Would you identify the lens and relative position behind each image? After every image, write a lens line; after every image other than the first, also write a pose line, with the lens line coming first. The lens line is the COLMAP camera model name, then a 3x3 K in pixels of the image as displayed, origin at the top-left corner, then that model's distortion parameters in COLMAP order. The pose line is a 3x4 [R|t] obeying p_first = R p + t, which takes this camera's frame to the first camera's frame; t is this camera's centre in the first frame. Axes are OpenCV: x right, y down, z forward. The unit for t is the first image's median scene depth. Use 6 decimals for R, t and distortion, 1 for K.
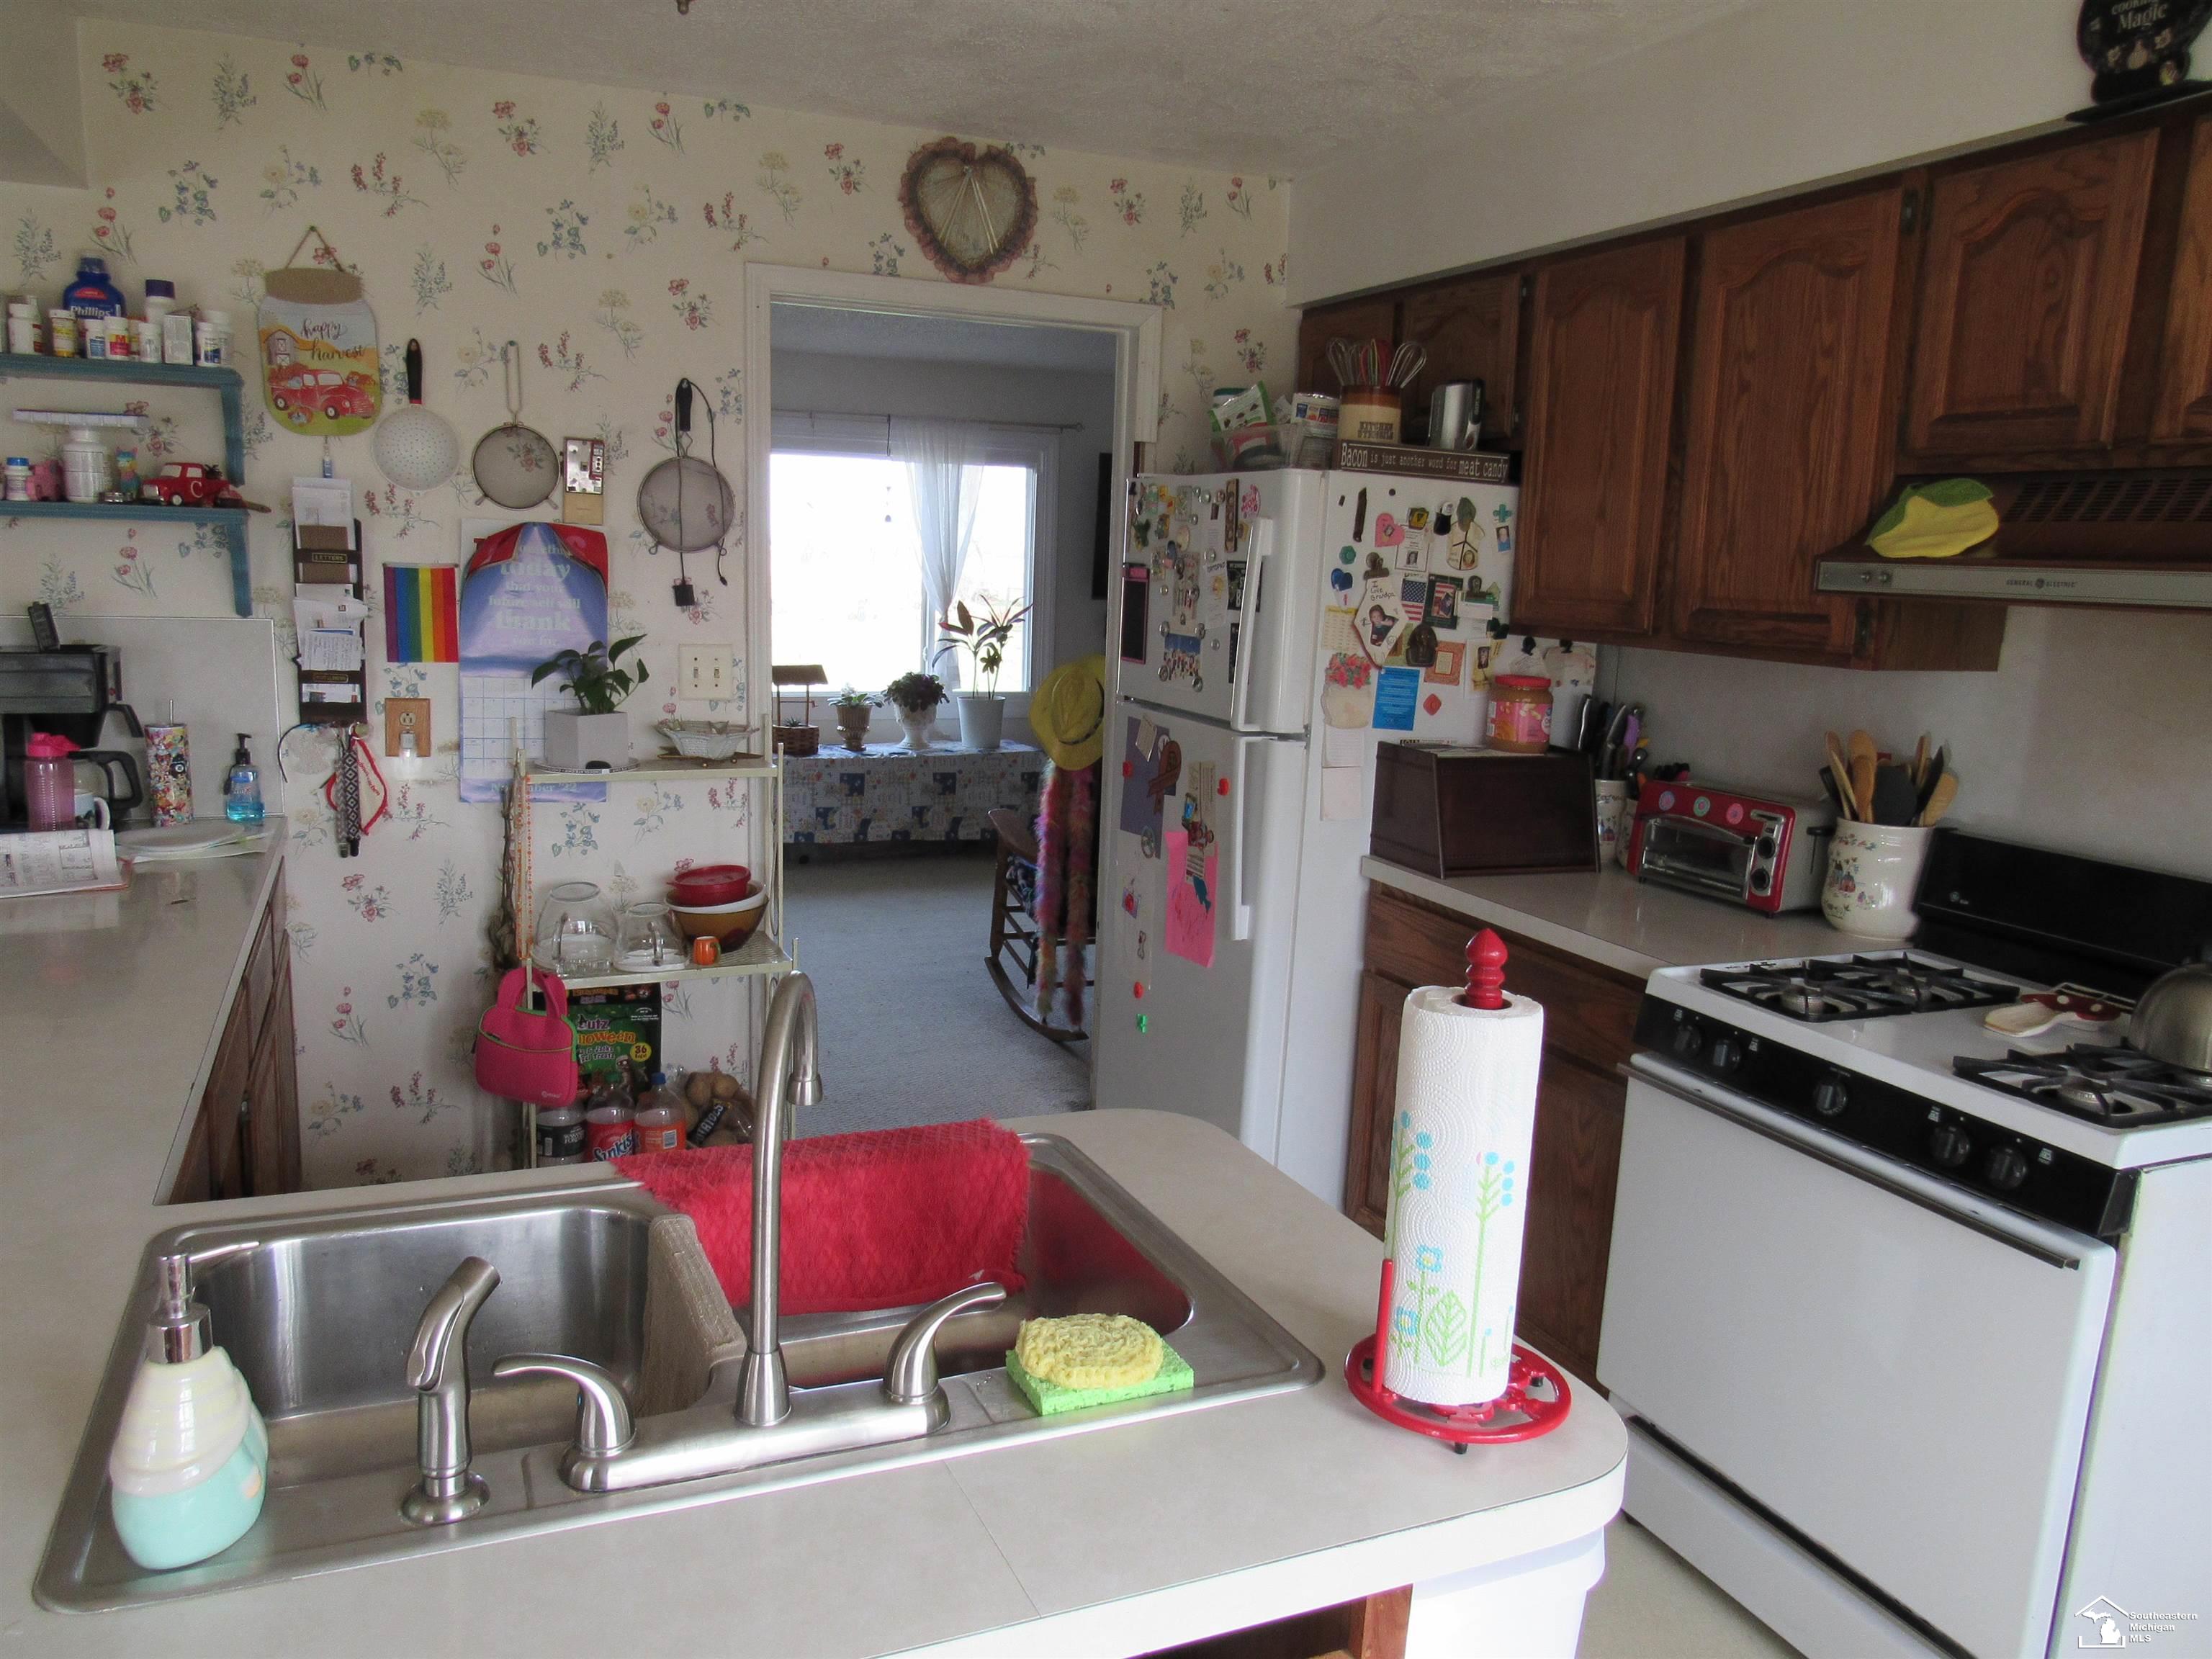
lens RADIAL K [[1596.4, 0, 1106.0], [0, 1596.4, 829.5], [0, 0, 1]] dist [-0.033545, 0.009874]
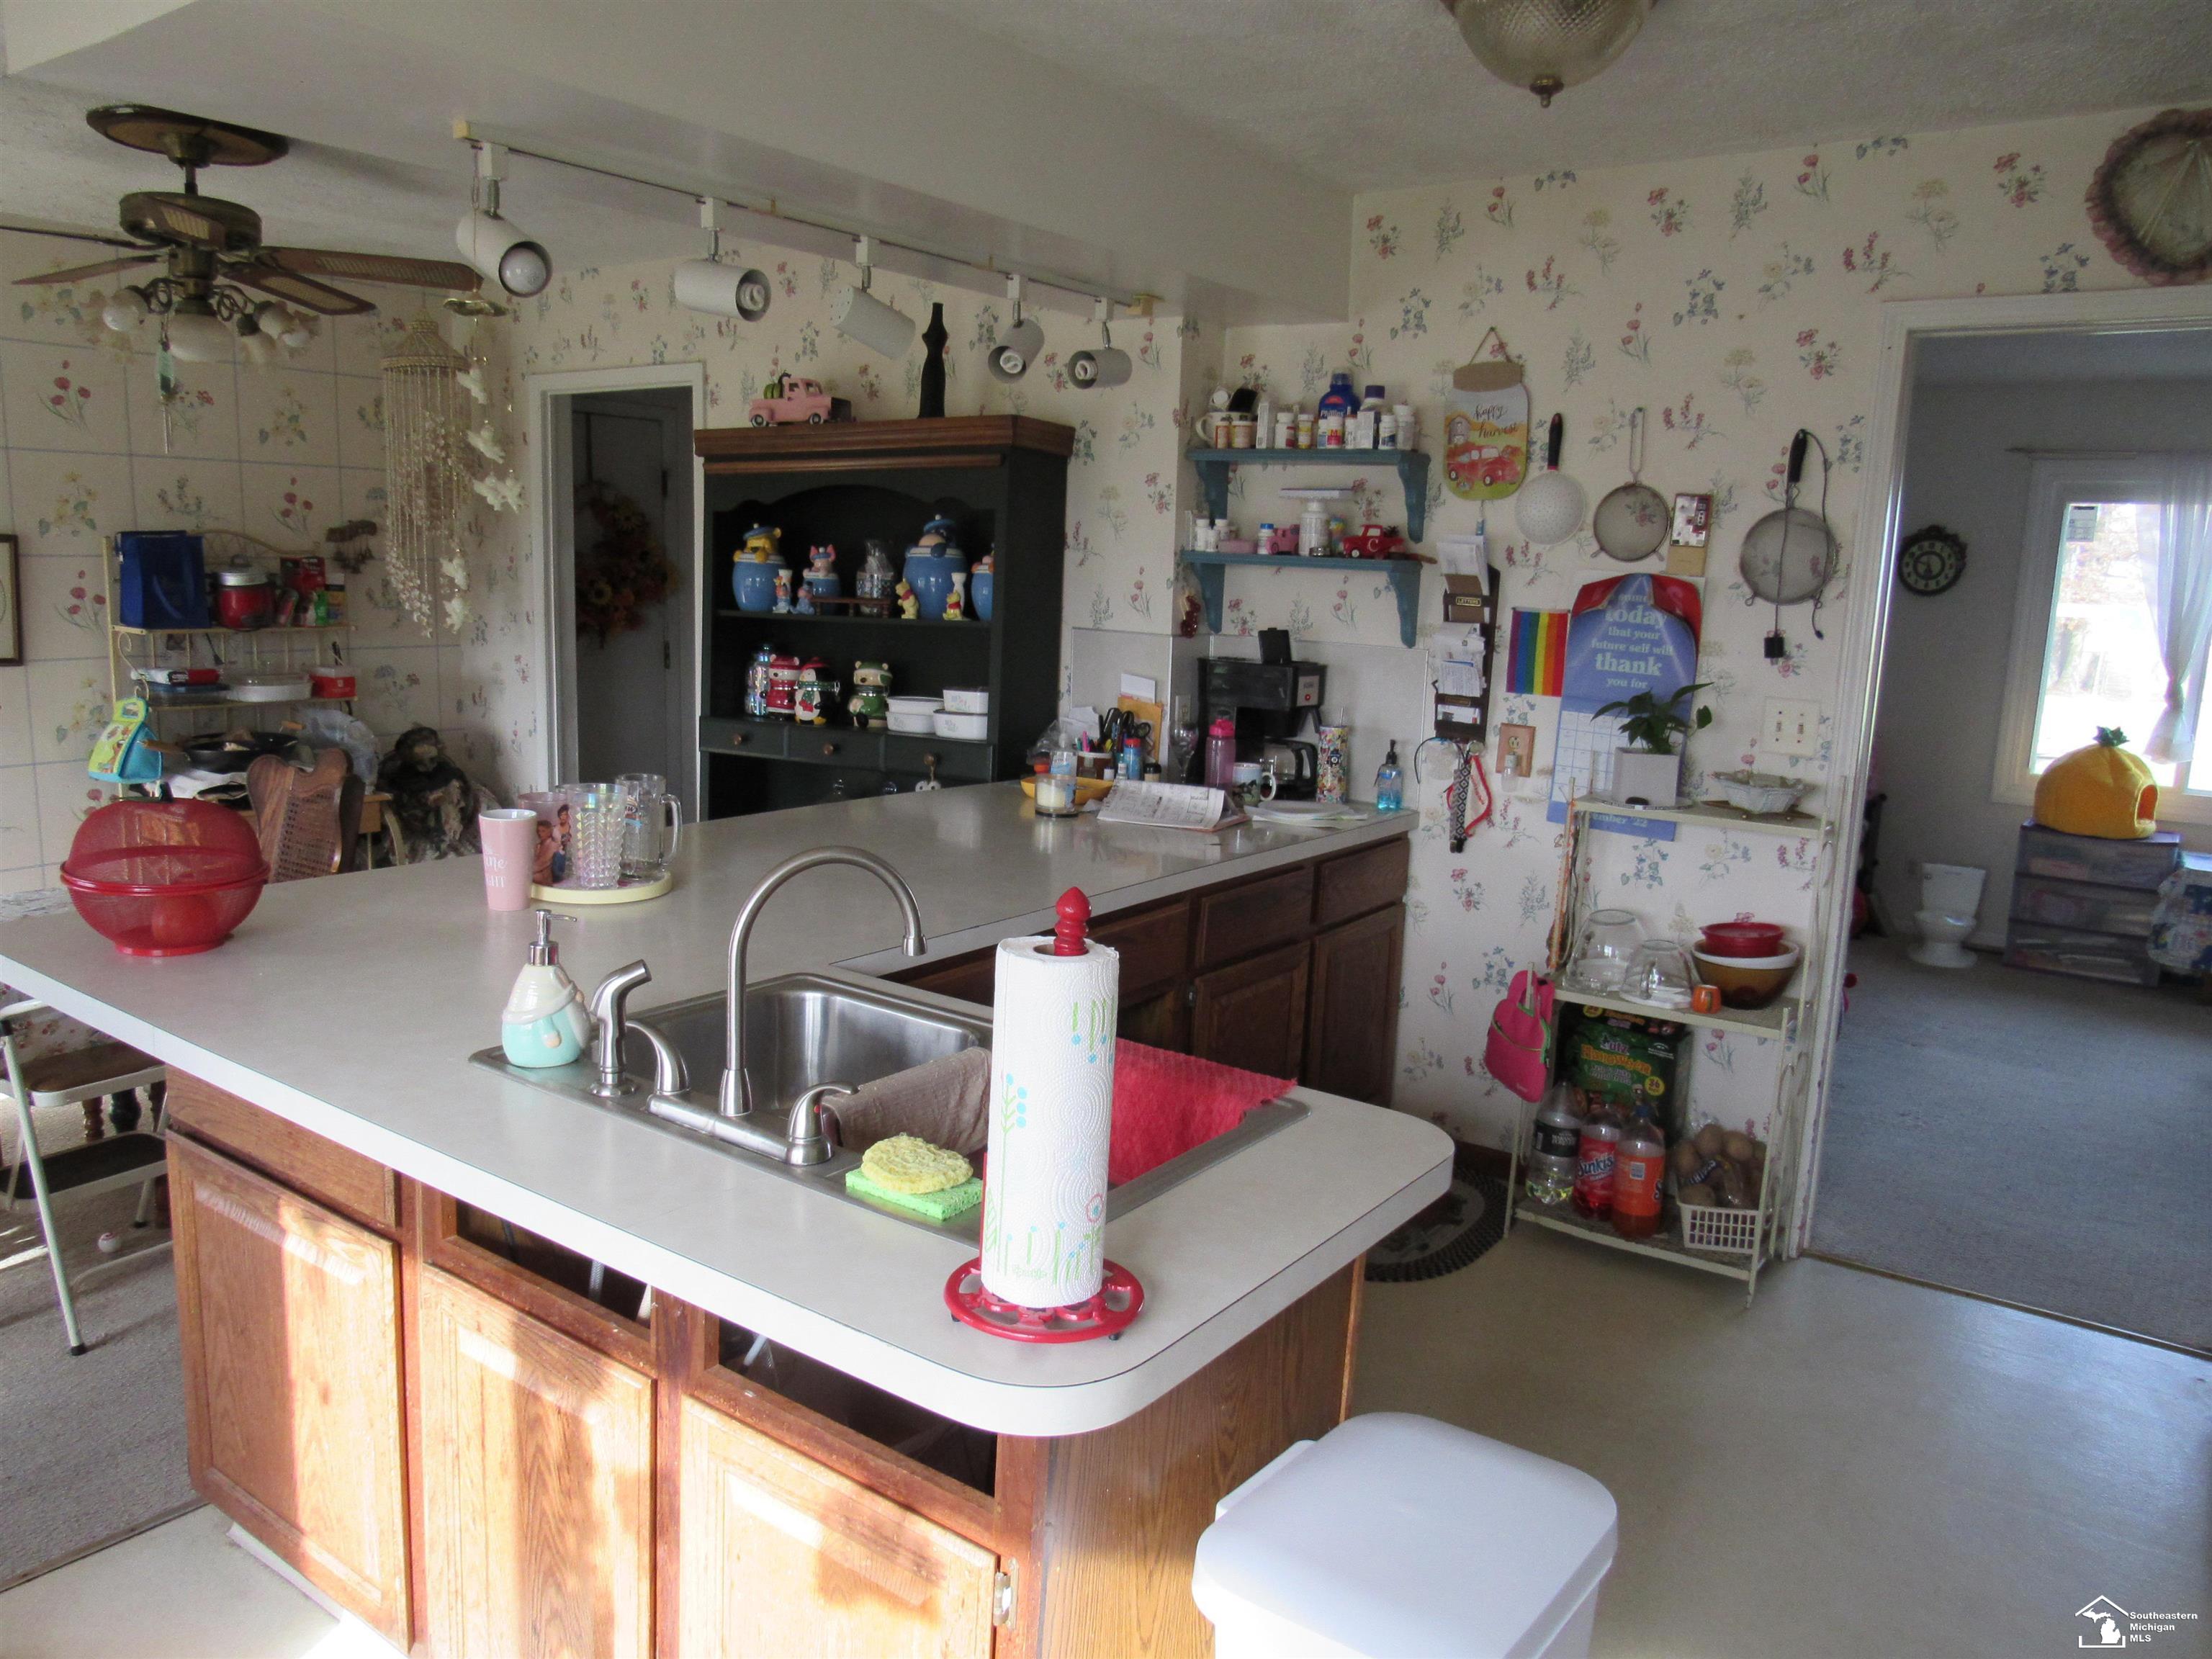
lens RADIAL K [[1583.6, 0, 1106.0], [0, 1583.6, 829.5], [0, 0, 1]] dist [-0.020736, 0.028859]
pose [[0.514757, 0.130525, -0.847342, 0.386395], [-0.174296, 0.983635, 0.045636, -0.008145], [0.839432, 0.124197, 0.529083, 0.150175]]
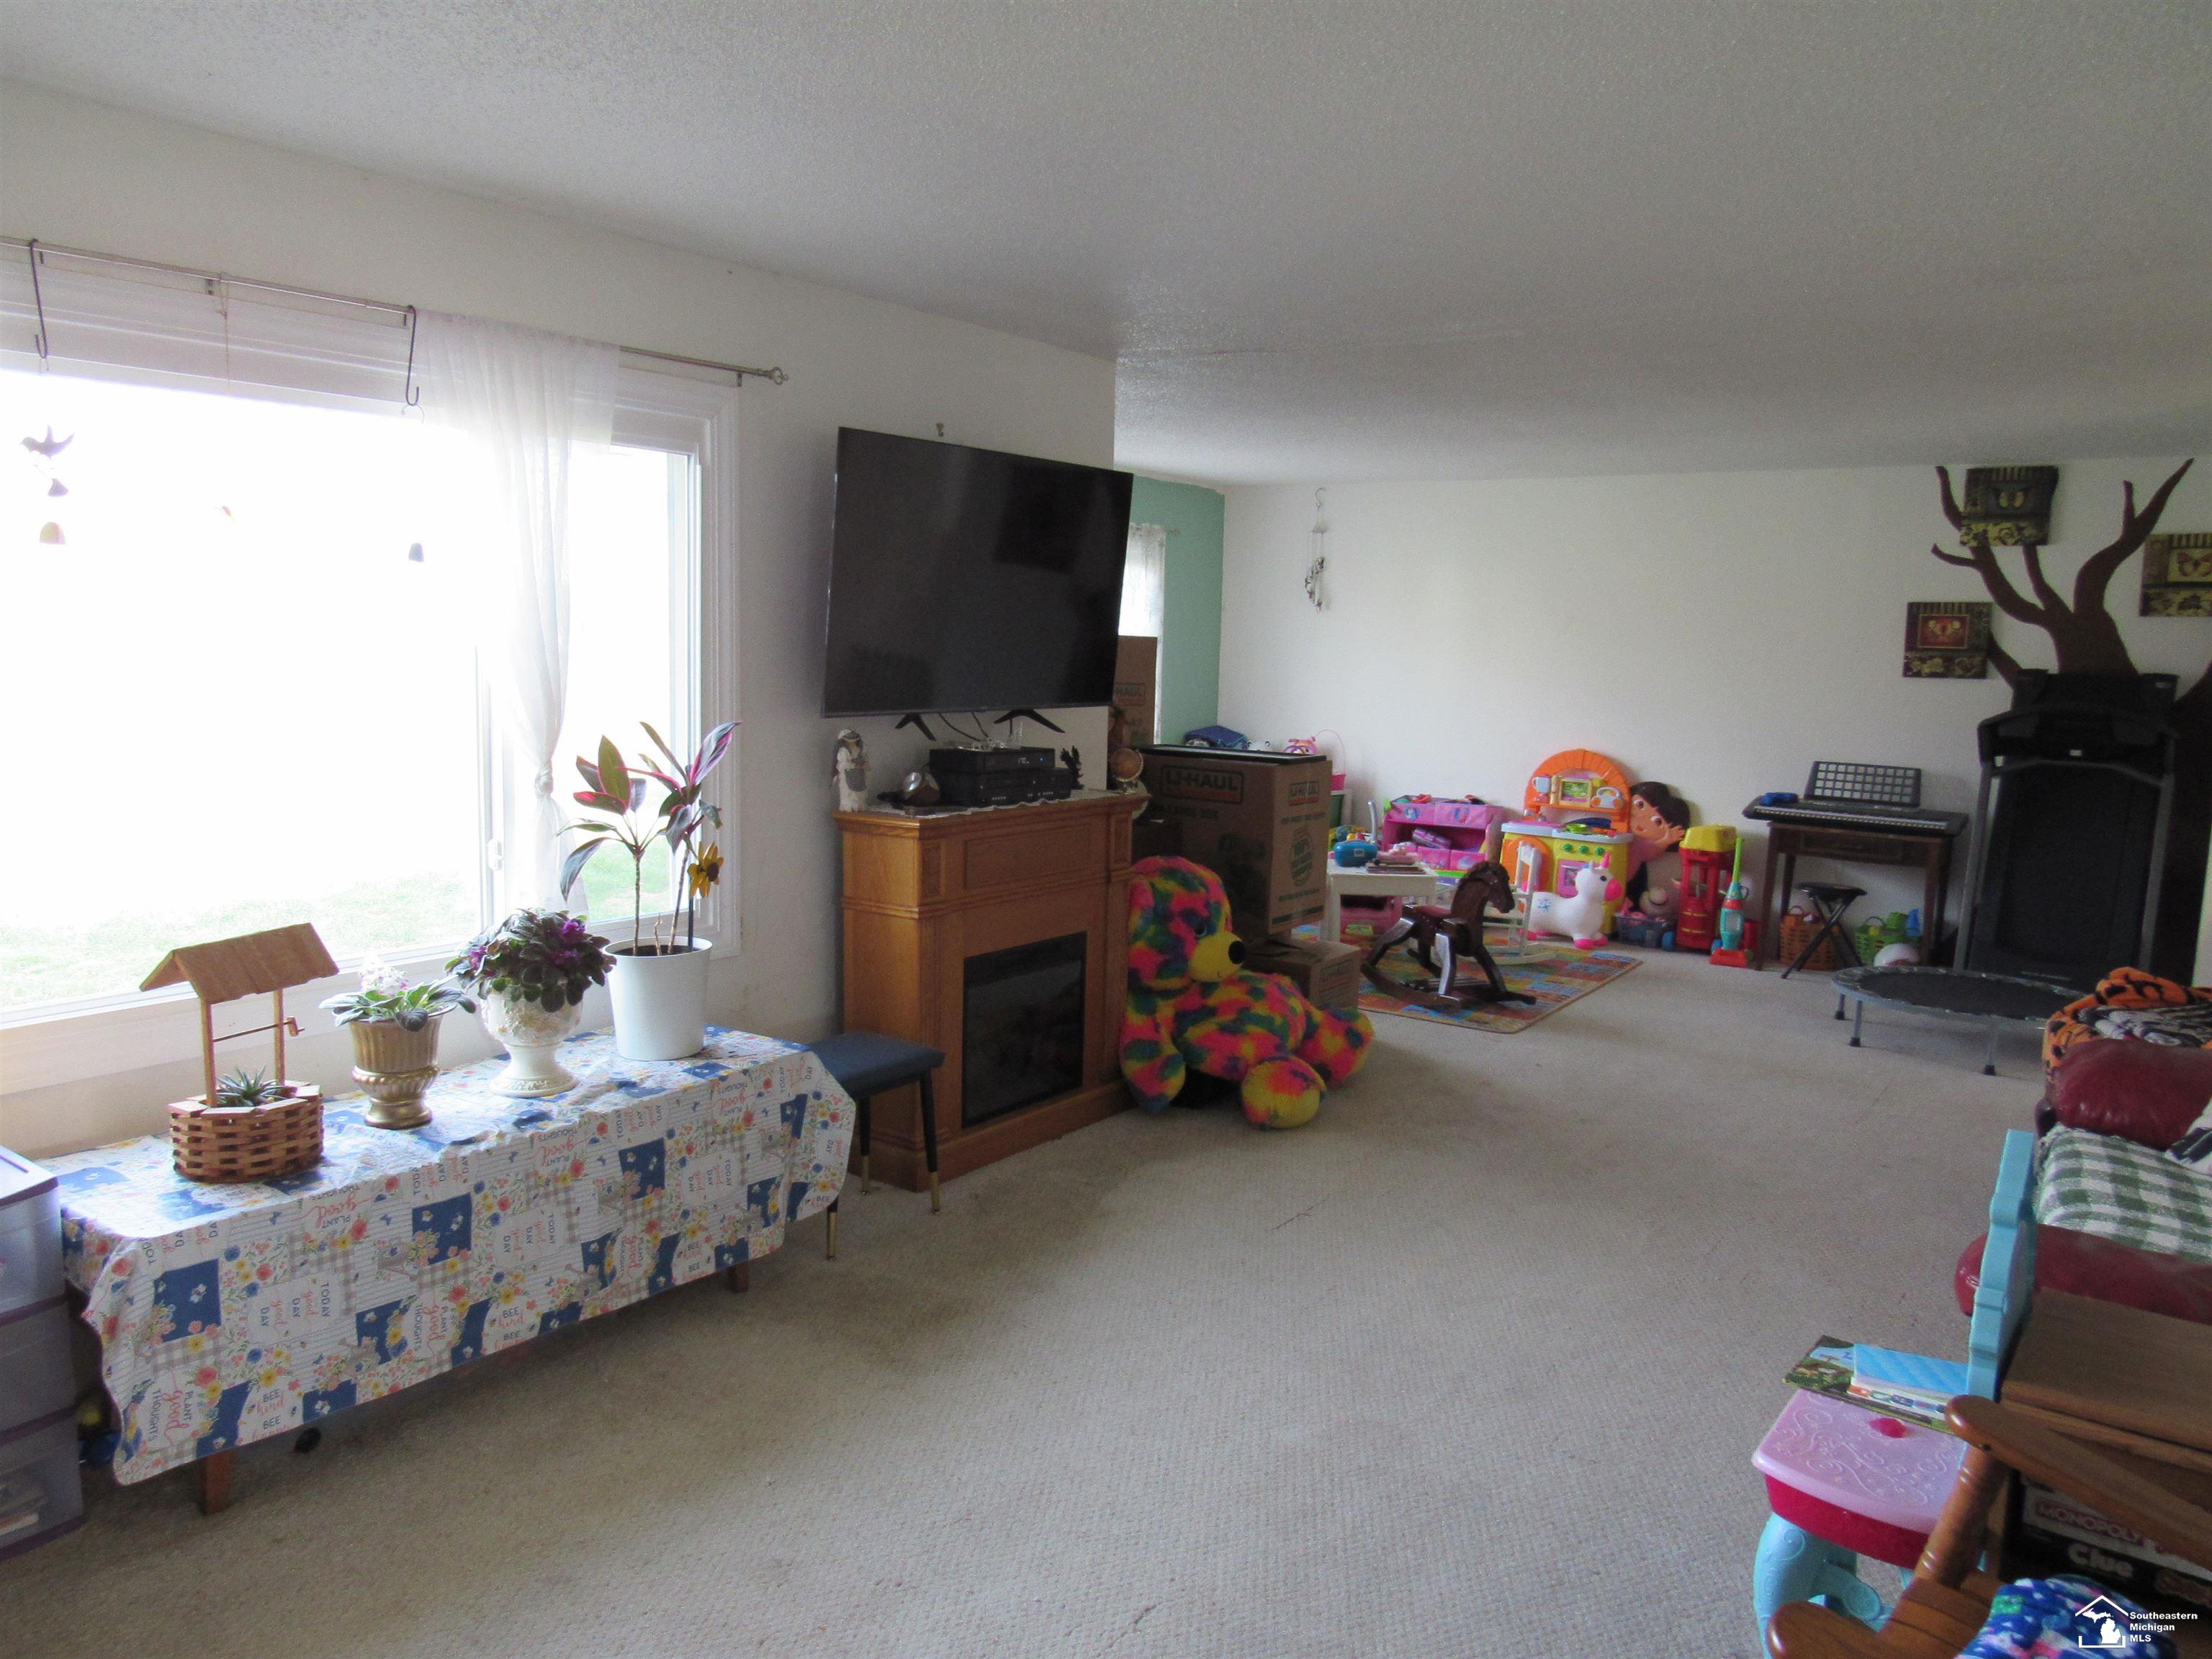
lens RADIAL K [[1596.4, 0, 1106.0], [0, 1596.4, 829.5], [0, 0, 1]] dist [-0.033545, 0.009874]
pose [[0.865769, -0.074177, 0.494916, -0.212733], [0.093723, 0.995489, -0.014751, -0.109252], [-0.491589, 0.059156, 0.868815, 0.607284]]
